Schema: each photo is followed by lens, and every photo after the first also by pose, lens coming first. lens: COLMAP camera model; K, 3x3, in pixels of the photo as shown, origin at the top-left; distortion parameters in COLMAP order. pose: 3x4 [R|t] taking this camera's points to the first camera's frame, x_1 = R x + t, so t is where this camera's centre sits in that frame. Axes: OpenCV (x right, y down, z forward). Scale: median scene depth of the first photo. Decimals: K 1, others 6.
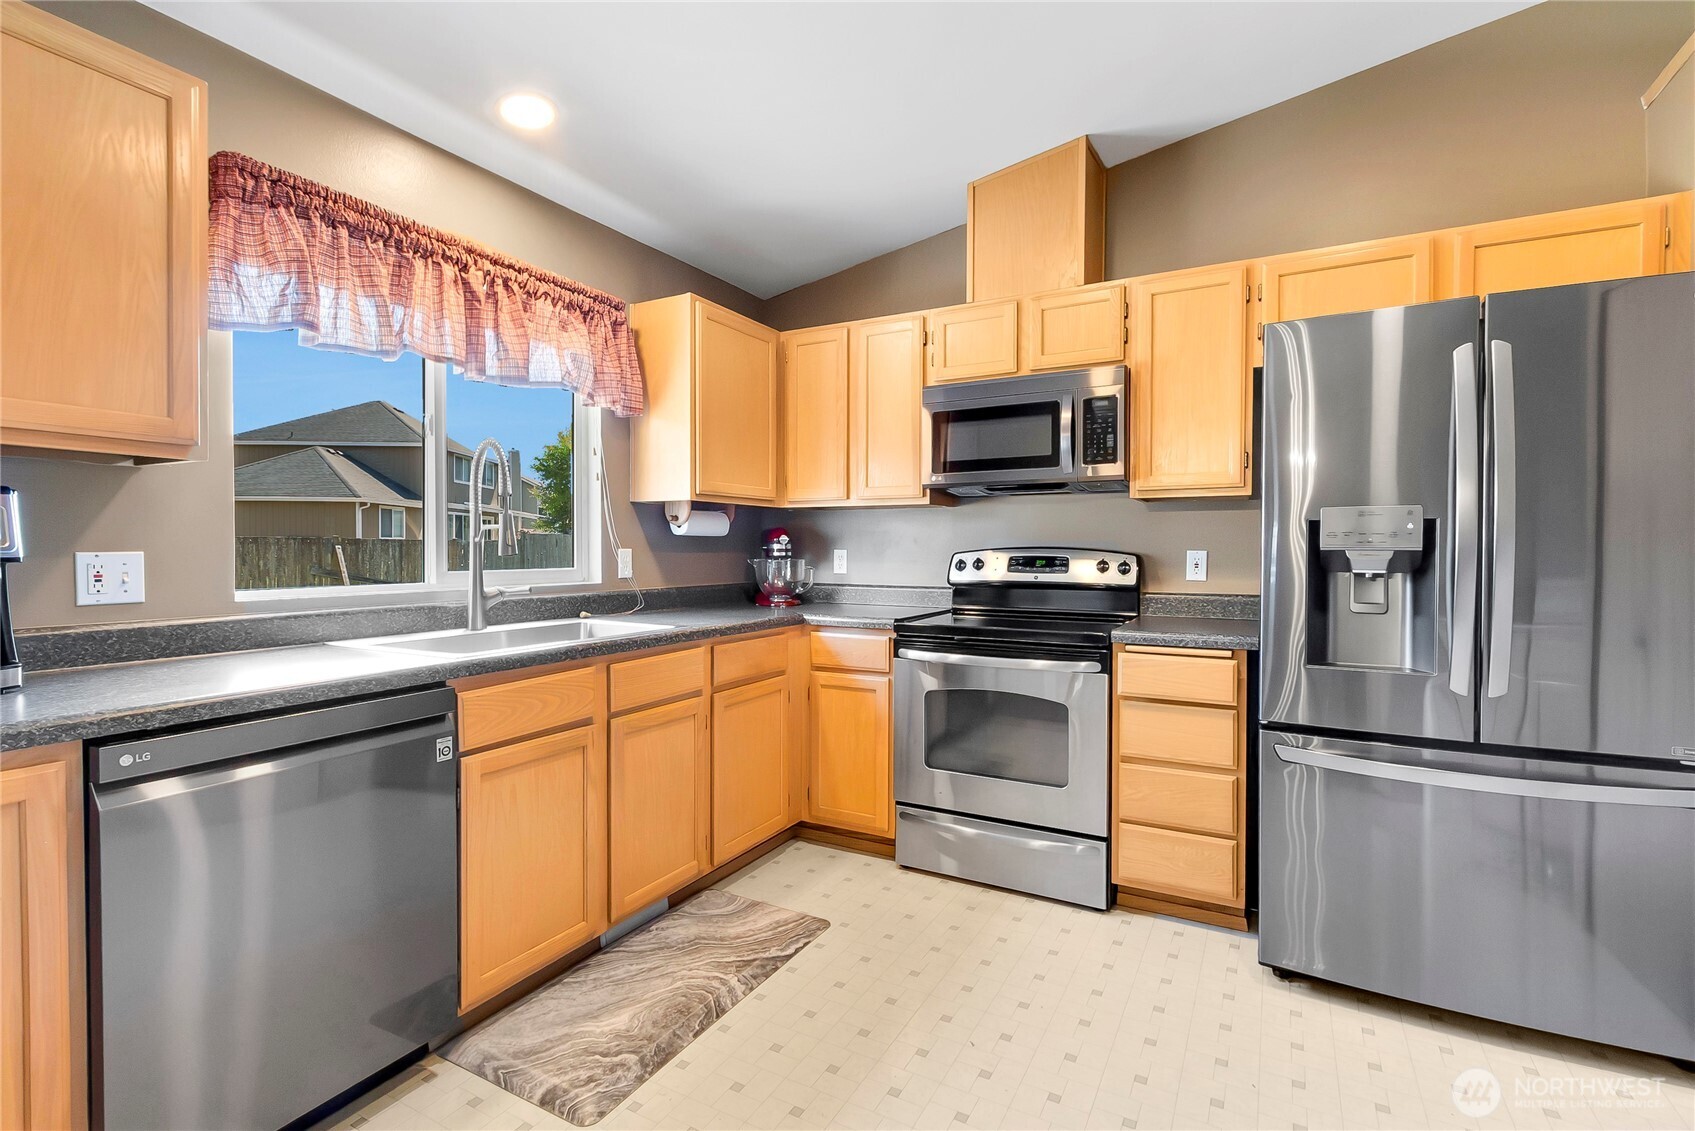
lens RADIAL K [[786.7, 0, 841.5], [0, 786.7, 564.7], [0, 0, 1]] dist [-0.000687, 0.001007]
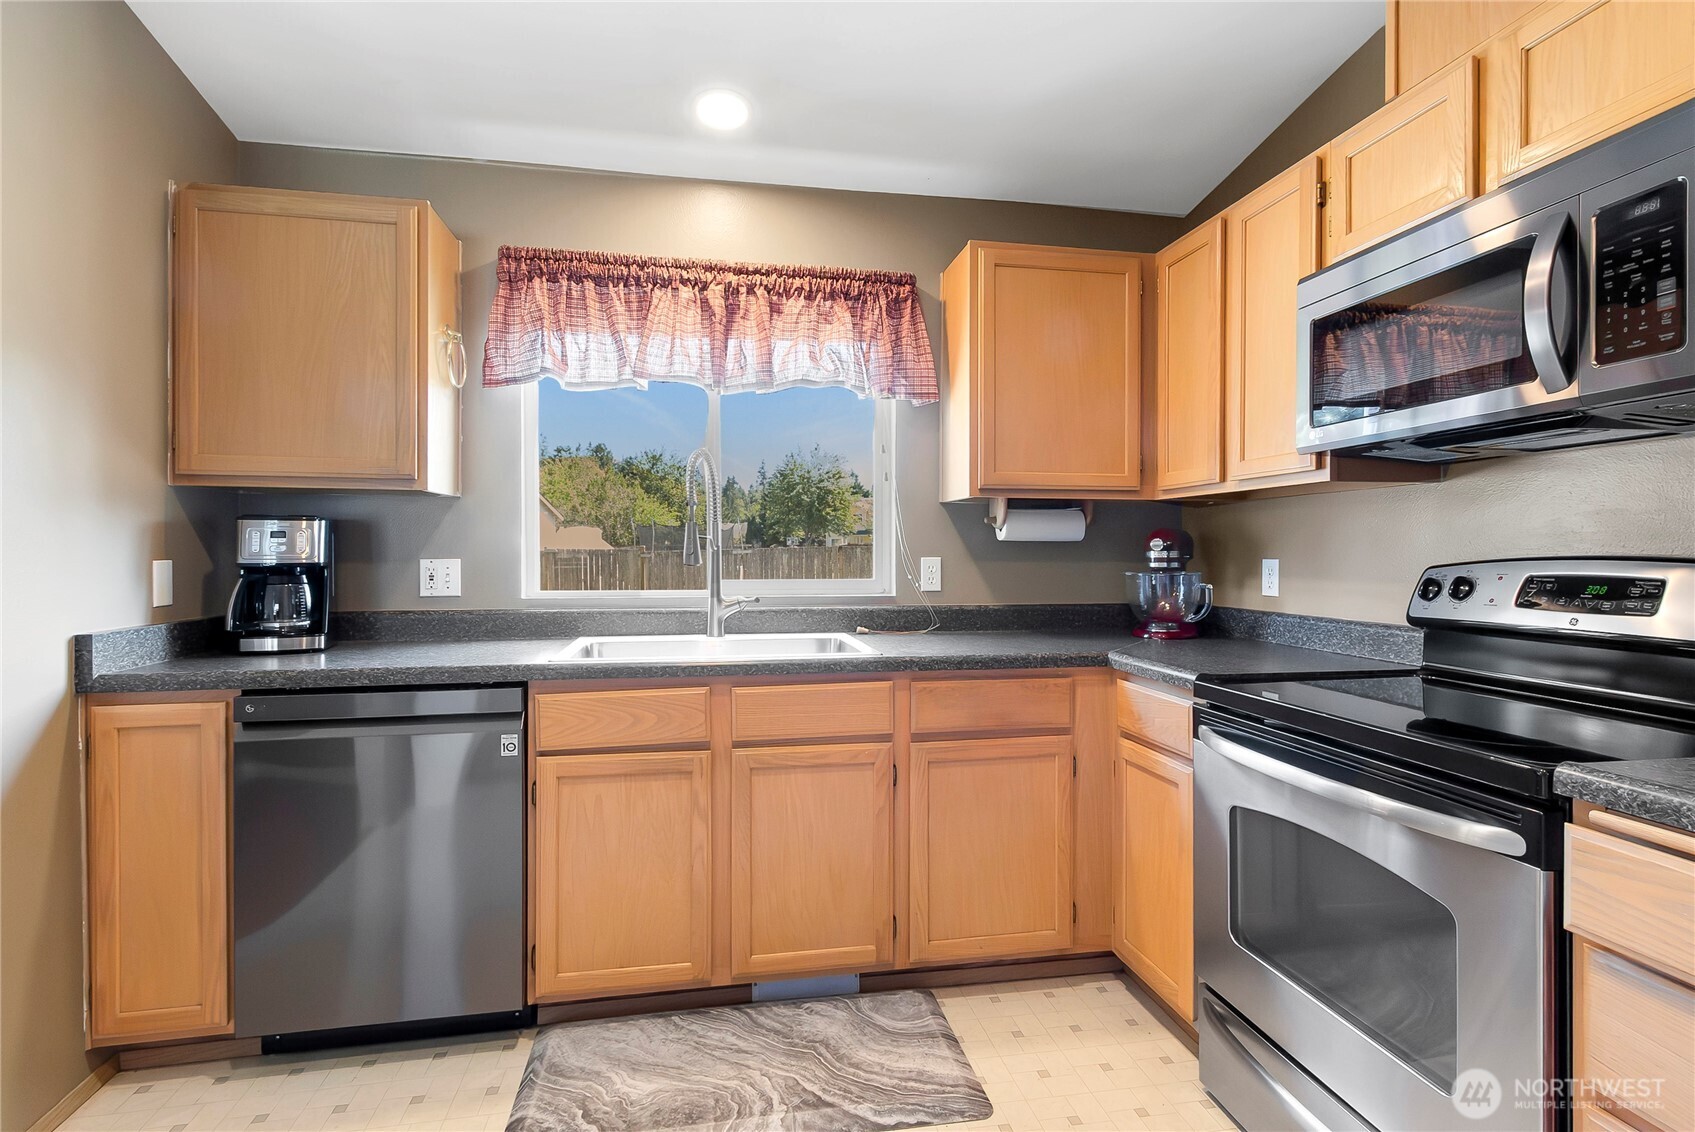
lens RADIAL K [[806.8, 0, 840.5], [0, 806.8, 558.2], [0, 0, 1]] dist [0.002899, 0.000347]
pose [[0.629936, 0.004653, -0.776633, 0.396317], [-0.017036, 0.999824, -0.007828, -0.011857], [0.776460, 0.018162, 0.629905, 0.410092]]
